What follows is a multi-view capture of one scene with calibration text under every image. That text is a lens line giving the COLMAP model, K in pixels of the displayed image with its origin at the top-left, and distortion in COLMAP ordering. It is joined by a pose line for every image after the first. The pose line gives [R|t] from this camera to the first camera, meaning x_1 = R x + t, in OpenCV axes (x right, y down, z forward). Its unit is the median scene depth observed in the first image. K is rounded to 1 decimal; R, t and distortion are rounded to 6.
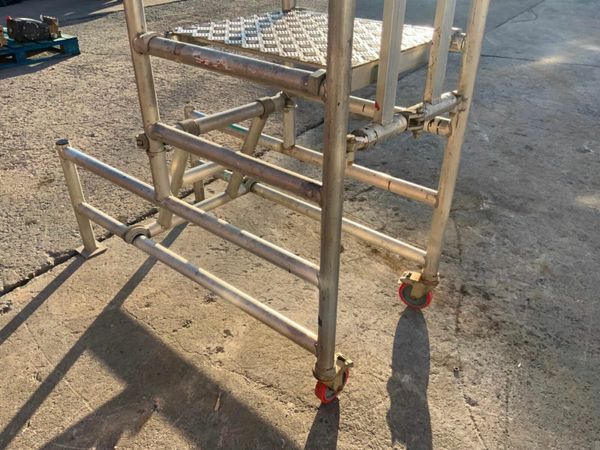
lens RADIAL K [[497.9, 0, 300.0], [0, 497.9, 225.0], [0, 0, 1]] dist [0.040611, -0.081064]
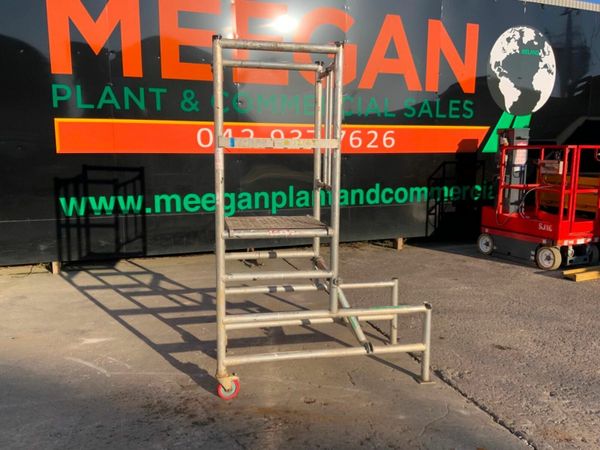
lens RADIAL K [[497.9, 0, 300.0], [0, 497.9, 225.0], [0, 0, 1]] dist [0.040611, -0.081064]
pose [[-0.625838, 0.090672, -0.774664, 1.165270], [-0.428713, 0.789730, 0.438785, -0.966338], [0.651561, 0.606717, -0.455371, 1.442270]]
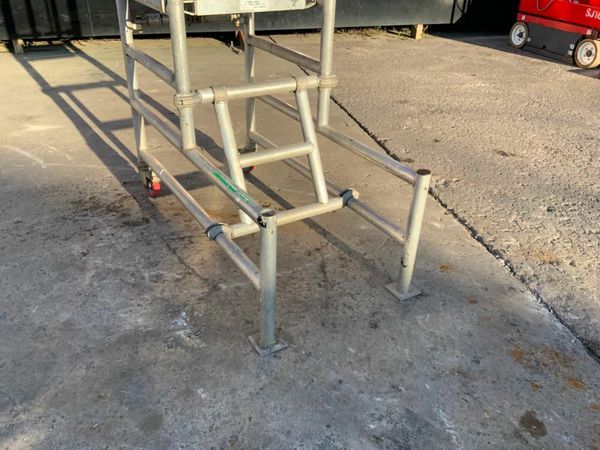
lens RADIAL K [[497.9, 0, 300.0], [0, 497.9, 225.0], [0, 0, 1]] dist [0.040611, -0.081064]
pose [[-0.668553, 0.351719, -0.655234, 0.855568], [-0.425853, 0.541254, 0.725047, -0.866715], [0.609660, 0.763765, -0.212077, 1.473360]]
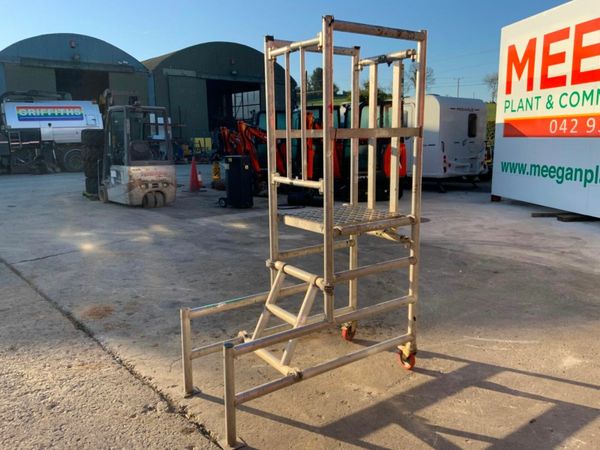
lens RADIAL K [[497.9, 0, 300.0], [0, 497.9, 225.0], [0, 0, 1]] dist [0.040611, -0.081064]
pose [[0.258921, -0.192371, 0.946548, -1.451453], [0.522439, 0.852139, 0.030274, -0.345966], [-0.812414, 0.486675, 0.321138, 0.317226]]
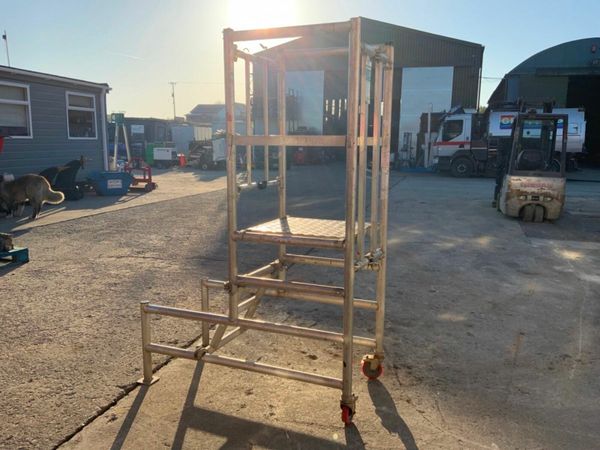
lens RADIAL K [[497.9, 0, 300.0], [0, 497.9, 225.0], [0, 0, 1]] dist [0.040611, -0.081064]
pose [[0.954752, -0.053896, 0.292478, -0.433179], [0.160038, 0.922019, -0.352519, 0.229462], [-0.250671, 0.383376, 0.888925, -0.573208]]
